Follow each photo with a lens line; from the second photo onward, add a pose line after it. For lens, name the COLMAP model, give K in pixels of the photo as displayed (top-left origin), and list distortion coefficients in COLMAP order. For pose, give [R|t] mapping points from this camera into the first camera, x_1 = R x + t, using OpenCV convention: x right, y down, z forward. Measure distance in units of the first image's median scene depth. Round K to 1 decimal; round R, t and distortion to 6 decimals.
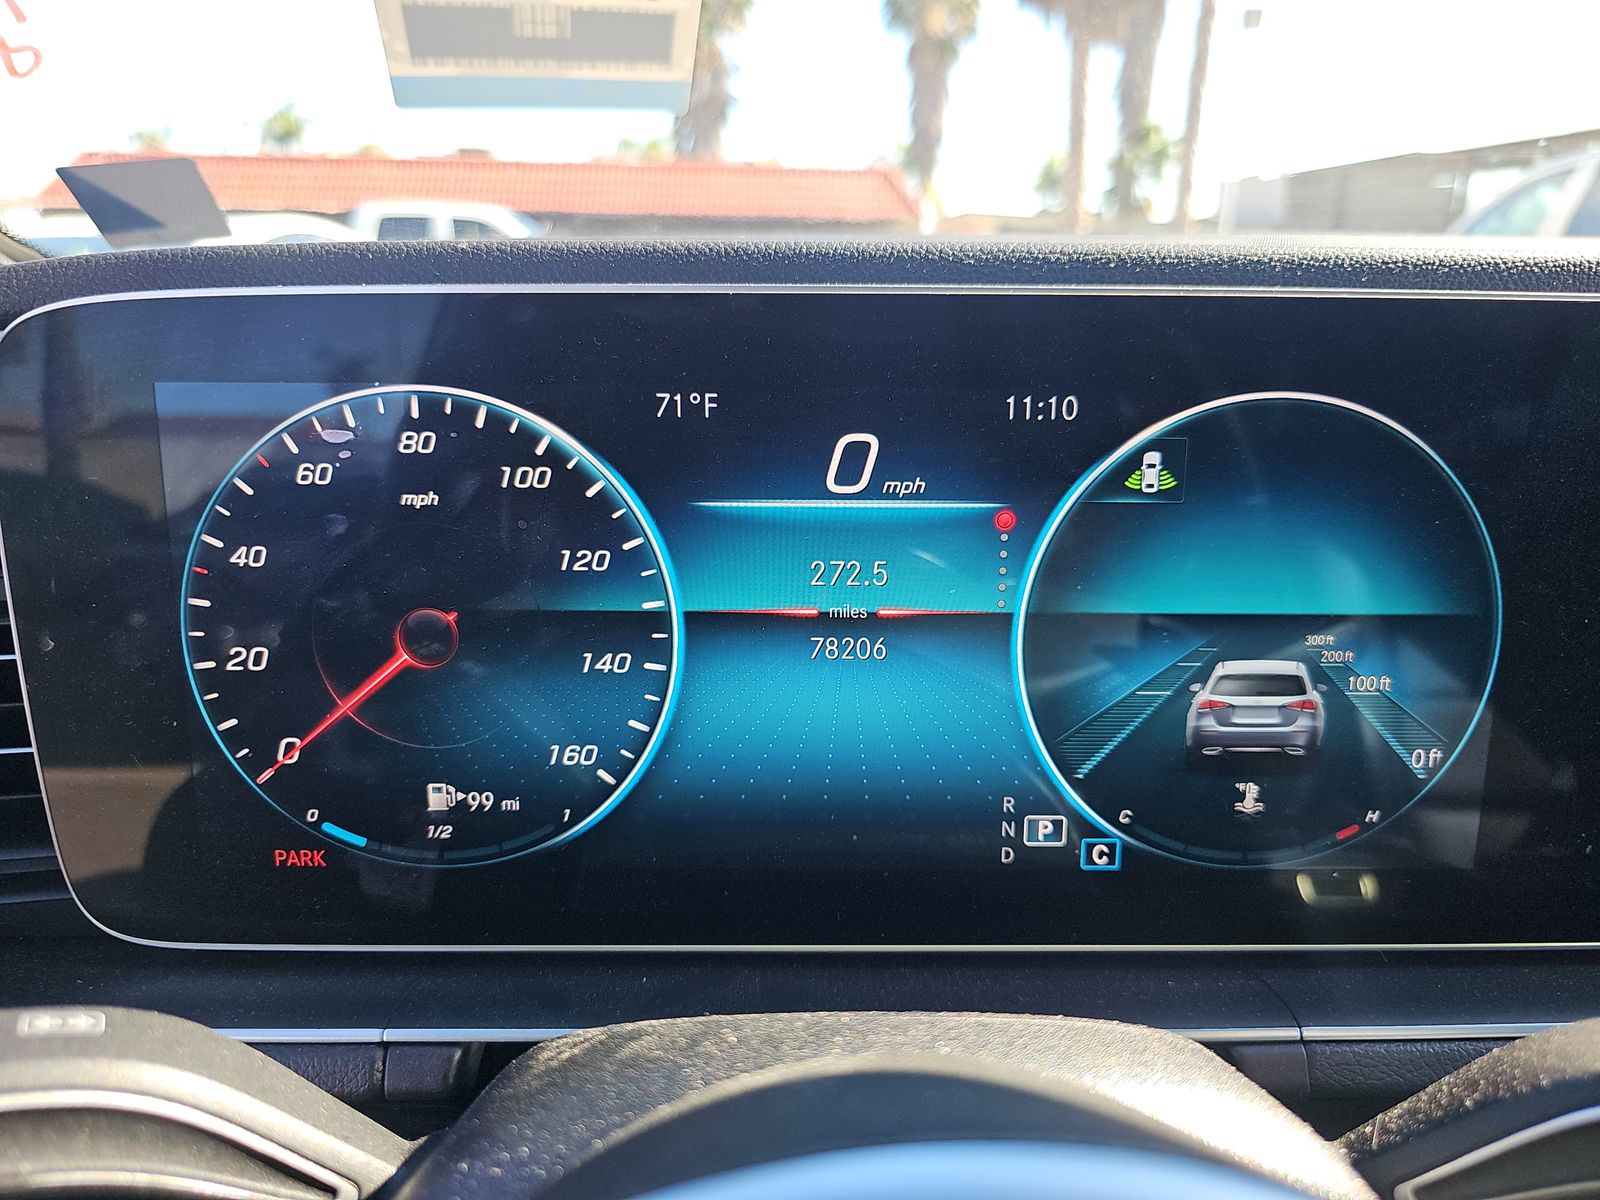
lens RADIAL K [[1093.4, 0, 796.8], [0, 1093.4, 602.7], [0, 0, 1]] dist [-0.006522, -0.000253]
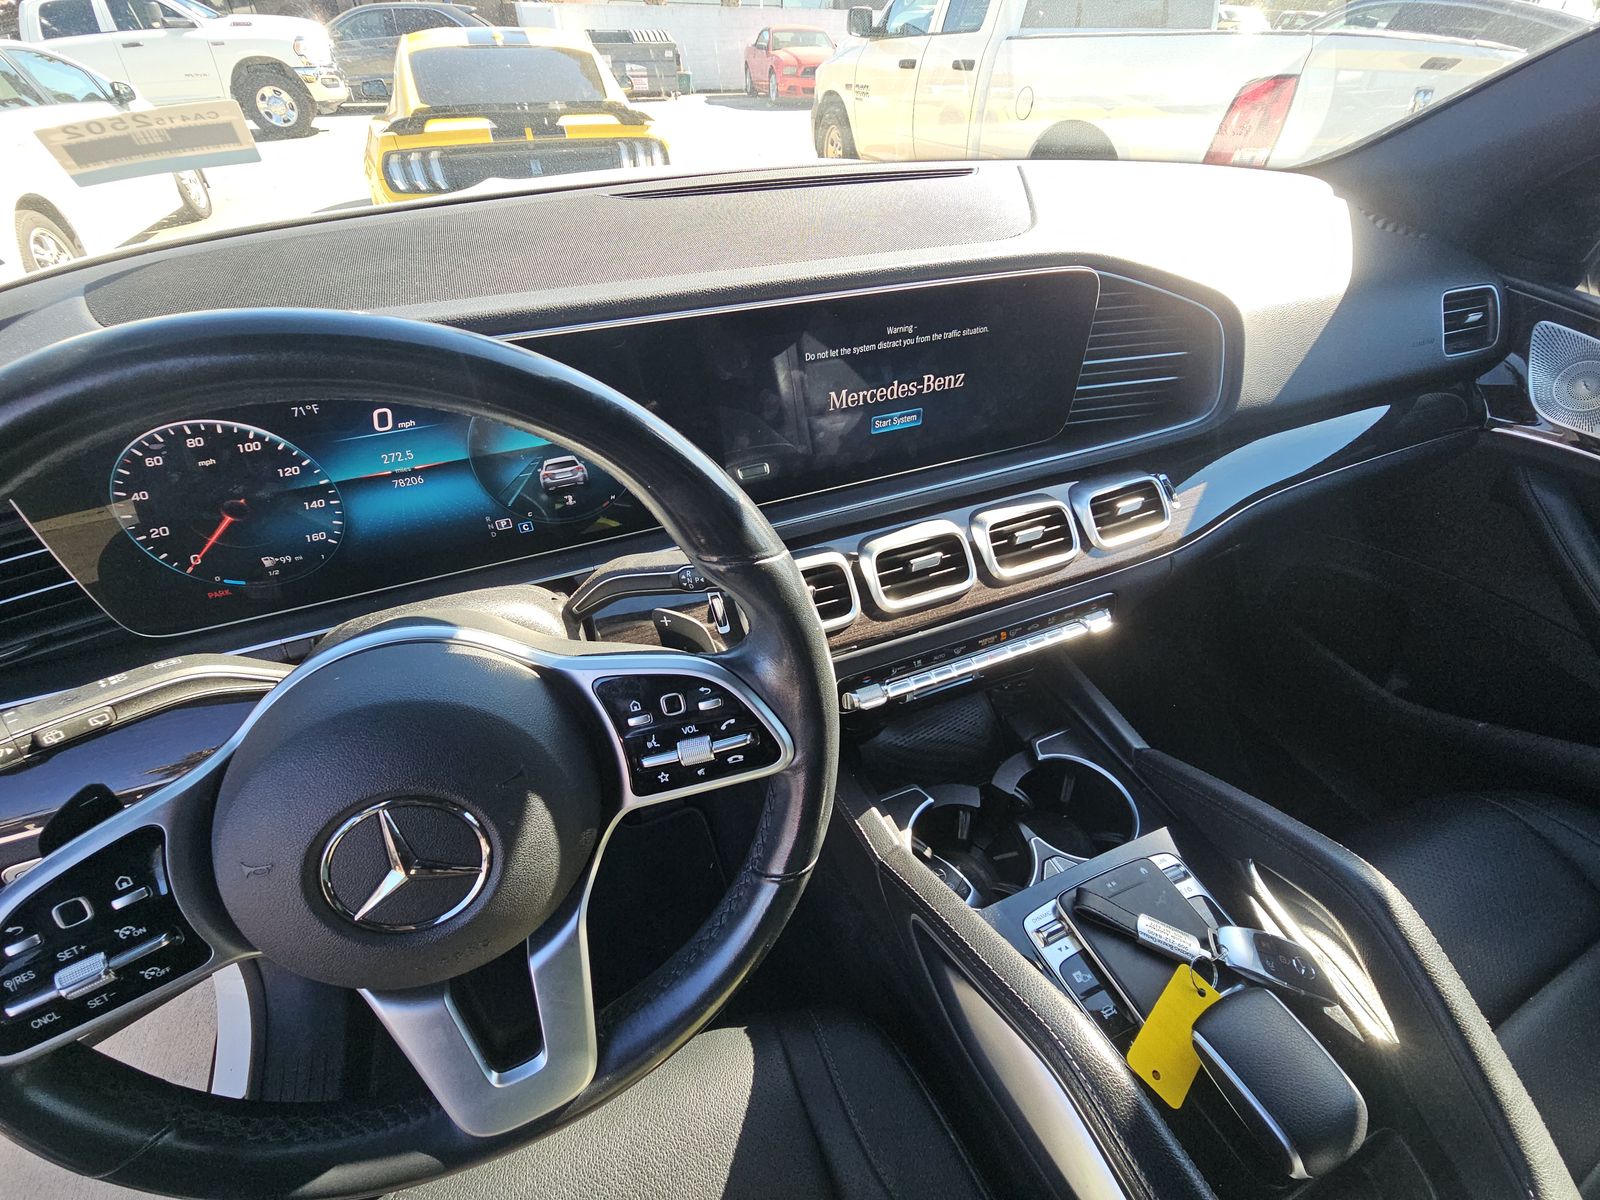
lens RADIAL K [[659.4, 0, 798.0], [0, 659.4, 592.5], [0, 0, 1]] dist [-0.000112, -0.001690]
pose [[0.927550, -0.248148, 0.279415, 0.445589], [0.105994, 0.891694, 0.440053, -0.355726], [-0.358351, -0.378555, 0.853394, -0.963050]]
